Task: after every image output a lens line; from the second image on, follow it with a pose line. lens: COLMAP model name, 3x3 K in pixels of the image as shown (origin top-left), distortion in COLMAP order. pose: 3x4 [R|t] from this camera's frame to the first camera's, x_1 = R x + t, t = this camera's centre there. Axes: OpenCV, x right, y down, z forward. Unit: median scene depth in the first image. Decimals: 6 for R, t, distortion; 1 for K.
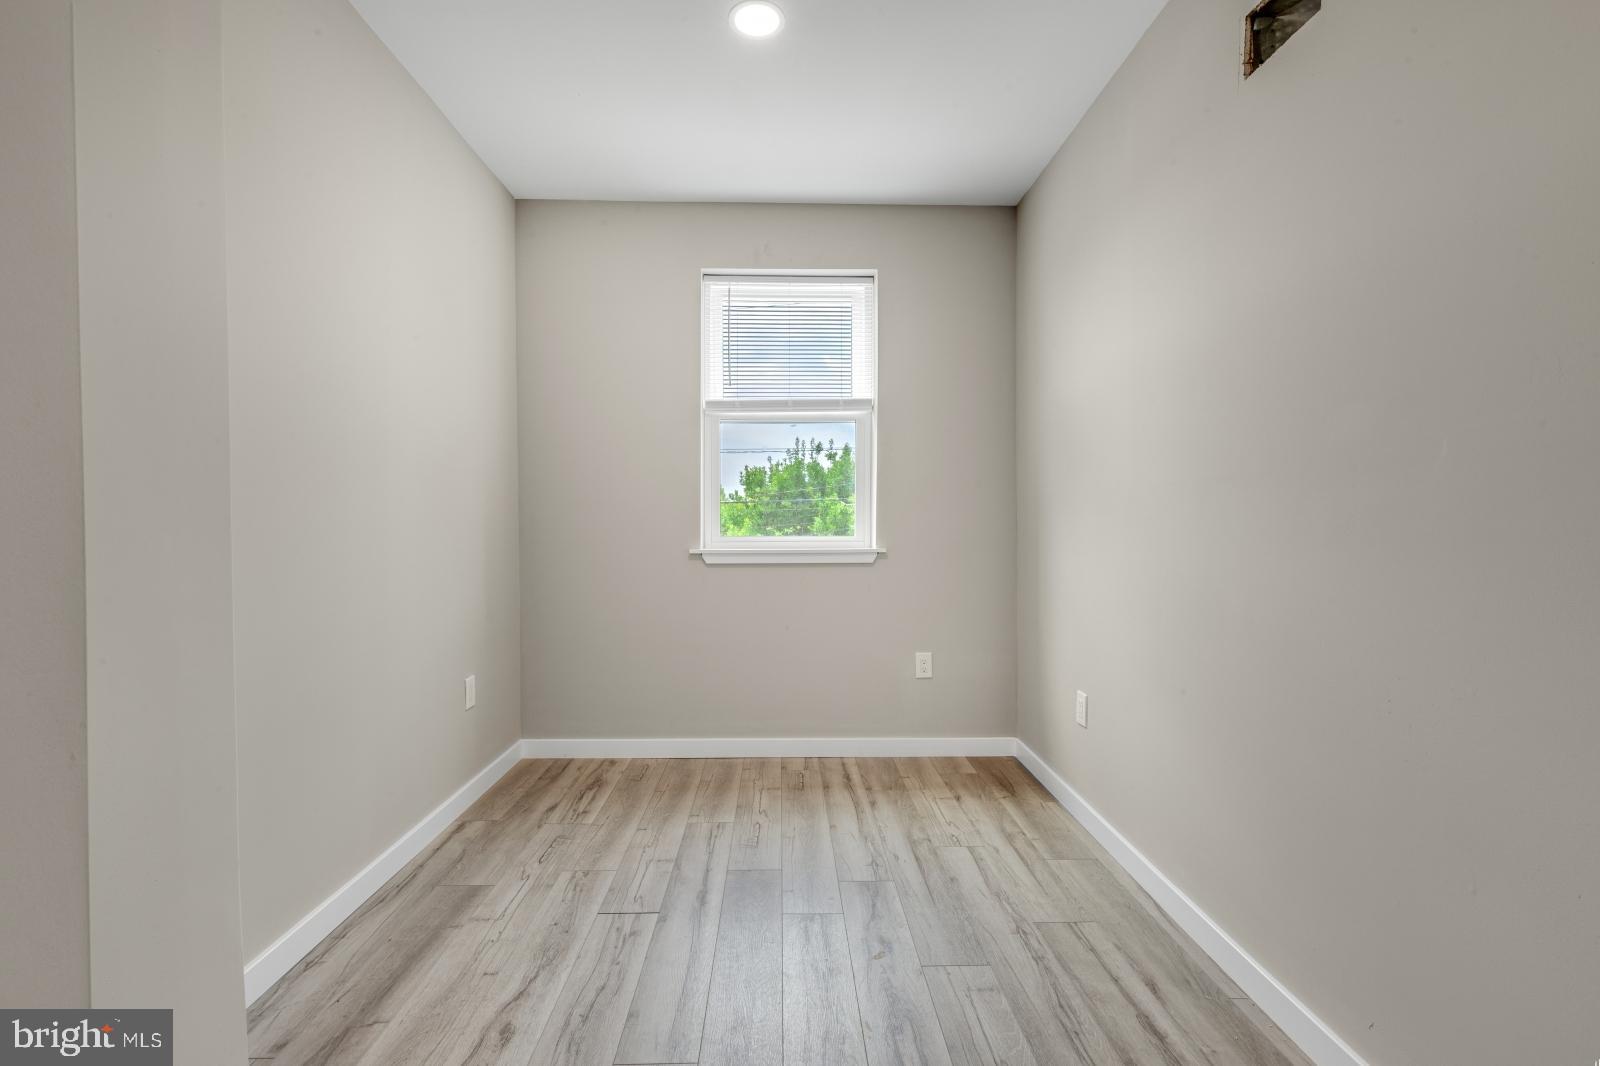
lens RADIAL K [[725.8, 0, 803.2], [0, 725.8, 535.2], [0, 0, 1]] dist [0.009844, -0.001545]
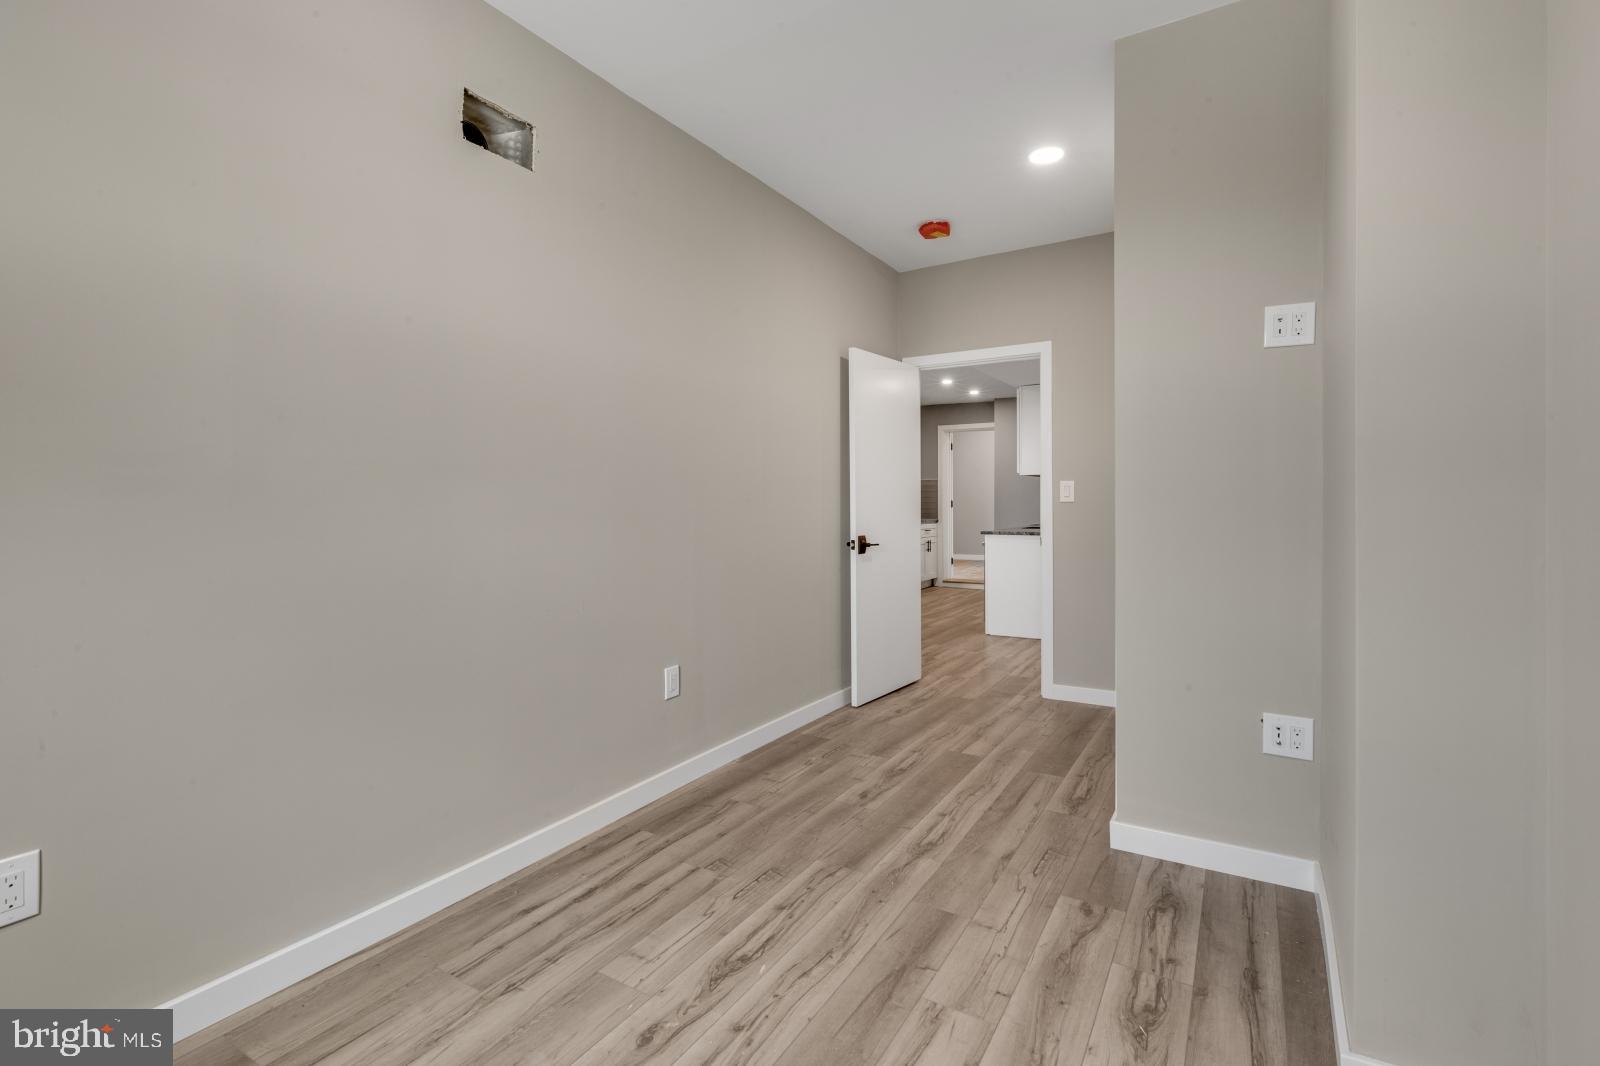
lens RADIAL K [[729.0, 0, 794.7], [0, 729.0, 510.7], [0, 0, 1]] dist [0.004351, -0.000396]
pose [[-0.834676, -0.001452, 0.550740, -0.317697], [0.014375, 0.999598, 0.024421, -0.020627], [-0.550554, 0.028301, -0.834320, 1.078018]]
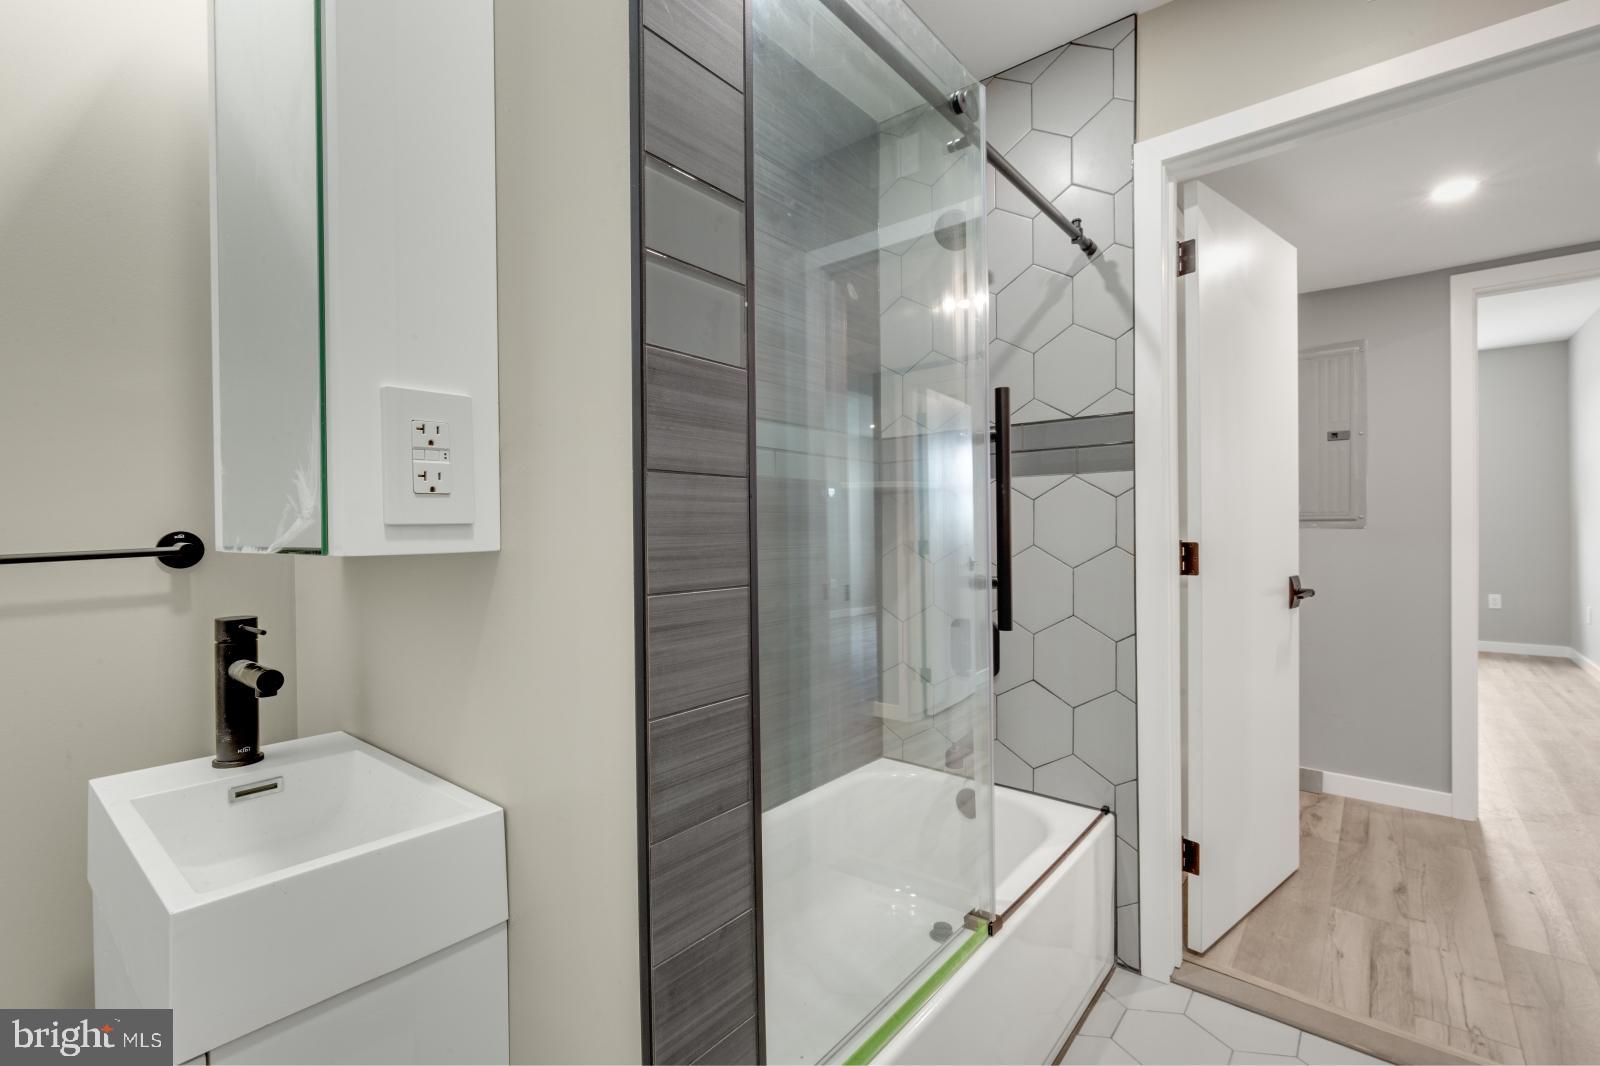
lens RADIAL K [[725.8, 0, 803.2], [0, 725.8, 535.2], [0, 0, 1]] dist [0.009844, -0.001545]
pose [[0.761813, -0.000695, -0.647797, 0.044071], [-0.002377, 0.999990, -0.003868, 0.032876], [0.647793, 0.004486, 0.761804, -1.831733]]
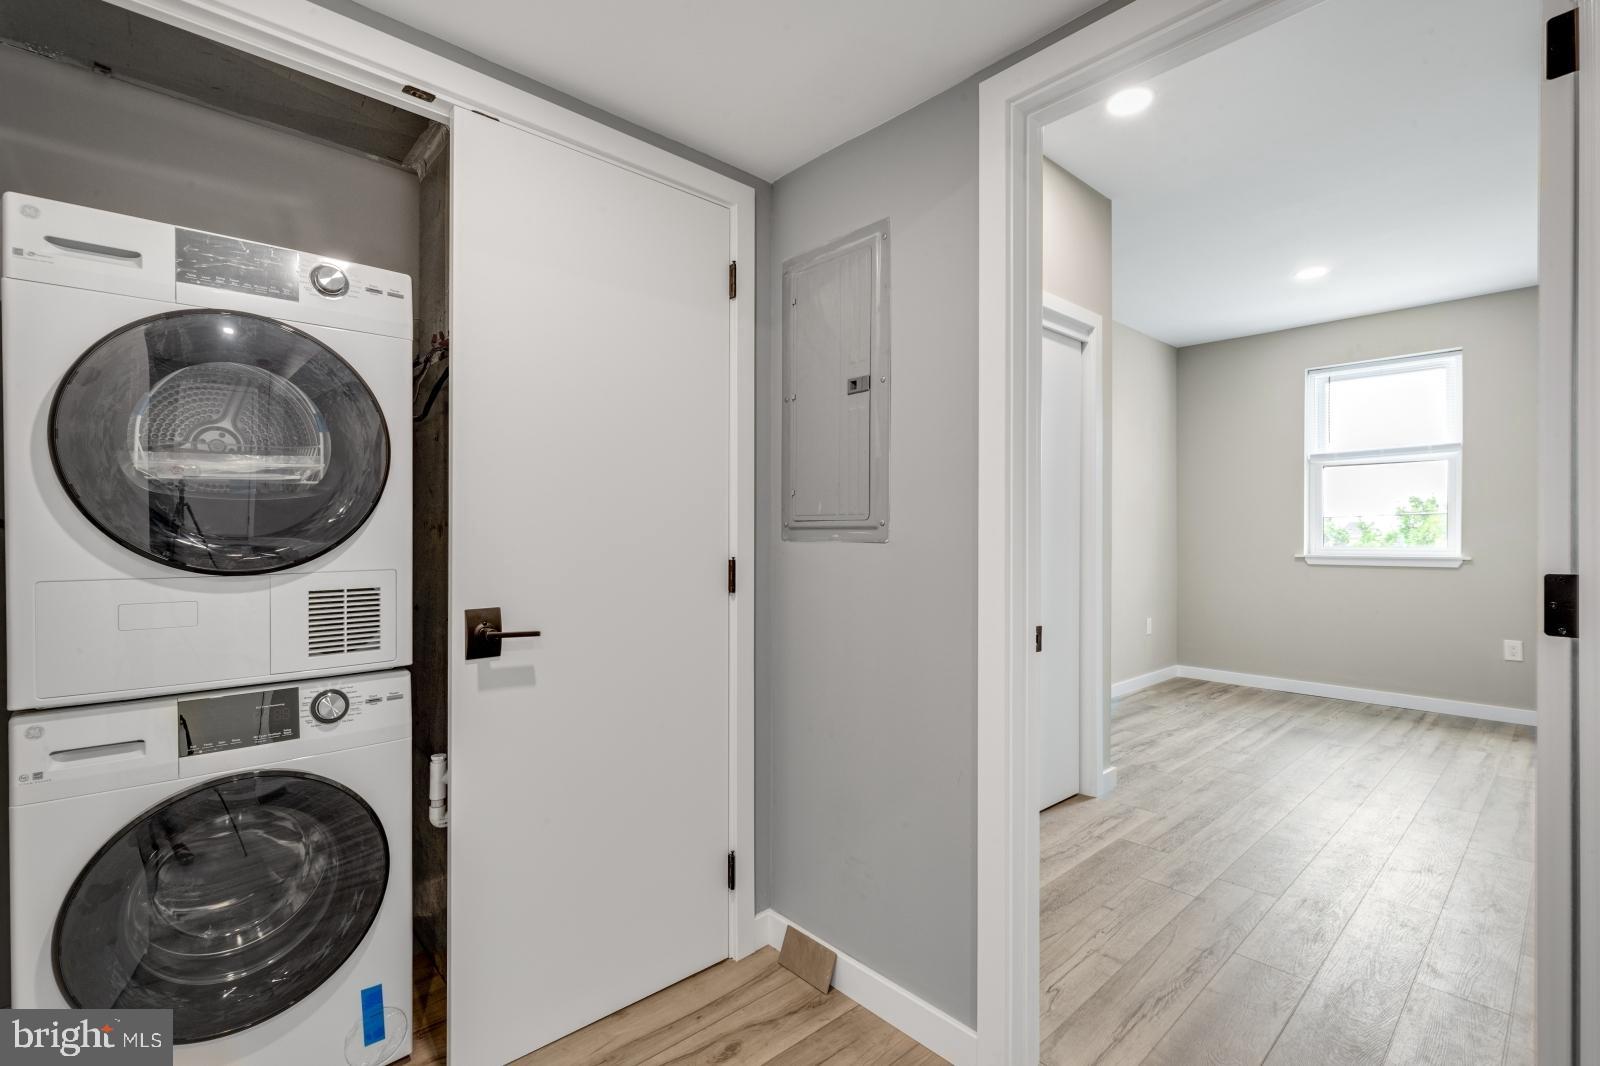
lens RADIAL K [[753.0, 0, 800.0], [0, 753.0, 533.0], [0, 0, 1]] dist [0.009575, -0.000851]
pose [[0.668700, 0.000333, -0.743532, 0.394857], [-0.016878, 0.999749, -0.014732, 0.019835], [0.743340, 0.022401, 0.668538, -0.995126]]
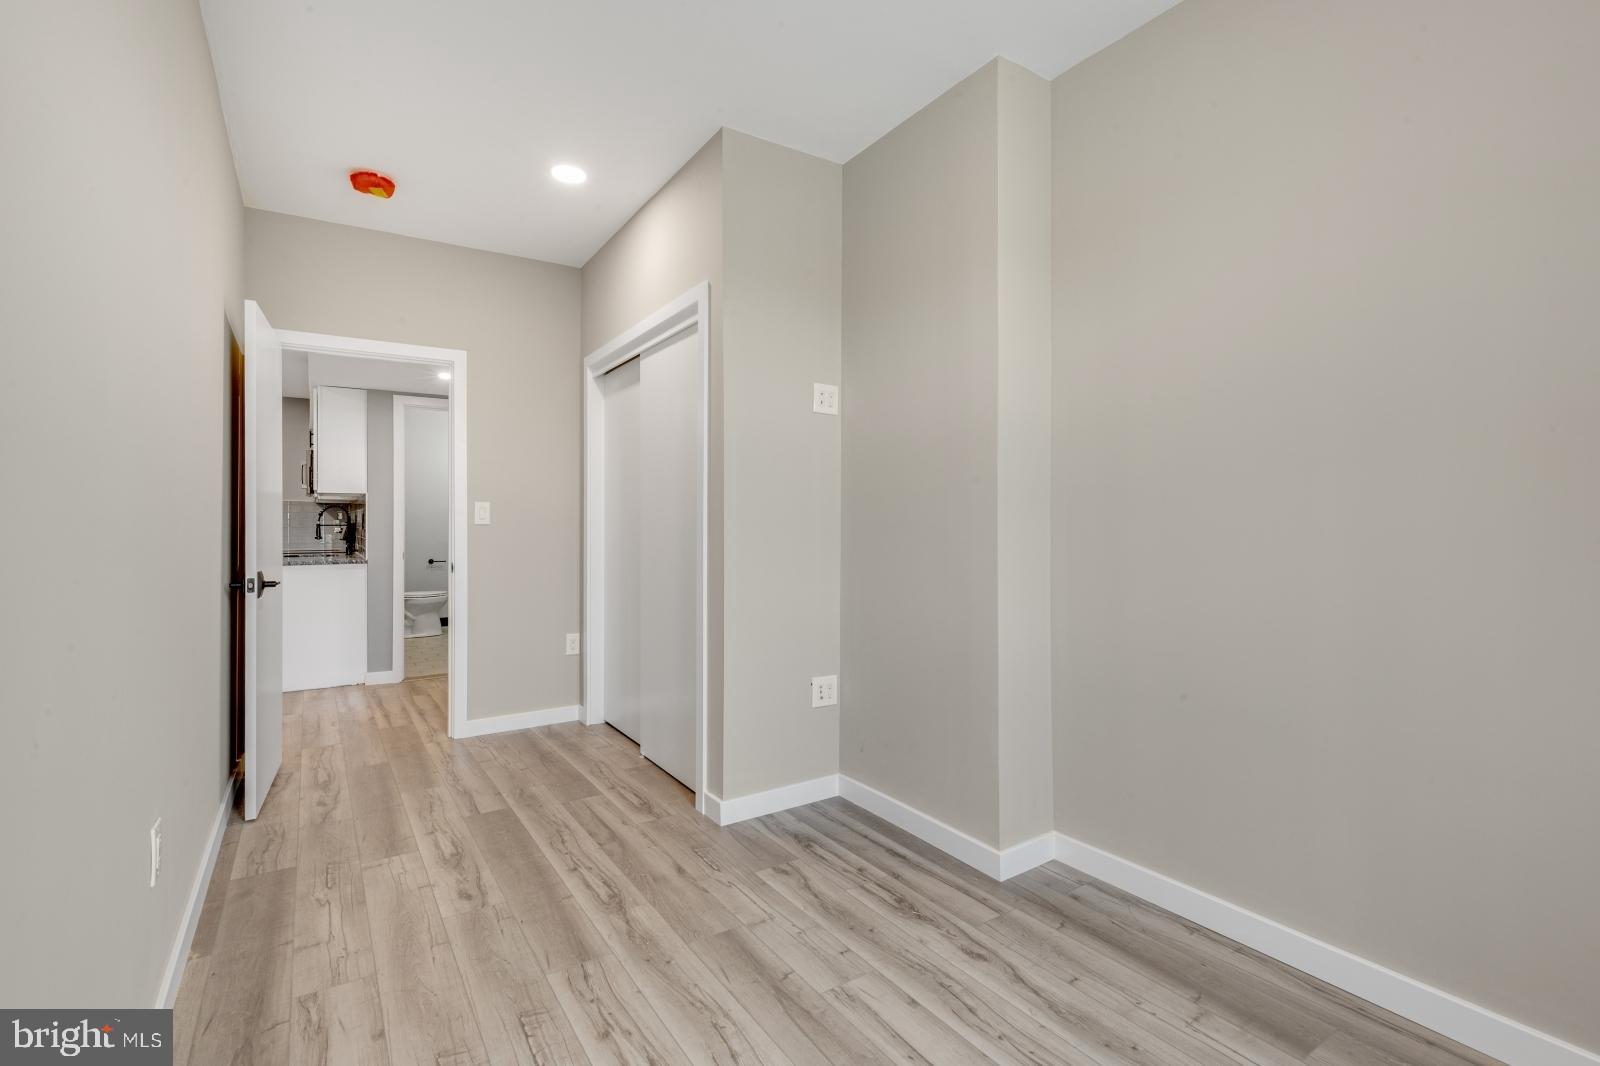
lens RADIAL K [[736.9, 0, 785.5], [0, 736.9, 524.4], [0, 0, 1]] dist [0.009268, -0.000918]
pose [[-0.856964, 0.002172, -0.515371, 0.270150], [-0.006334, 0.999871, 0.014746, -0.018977], [0.515337, 0.015901, -0.856840, 1.056415]]
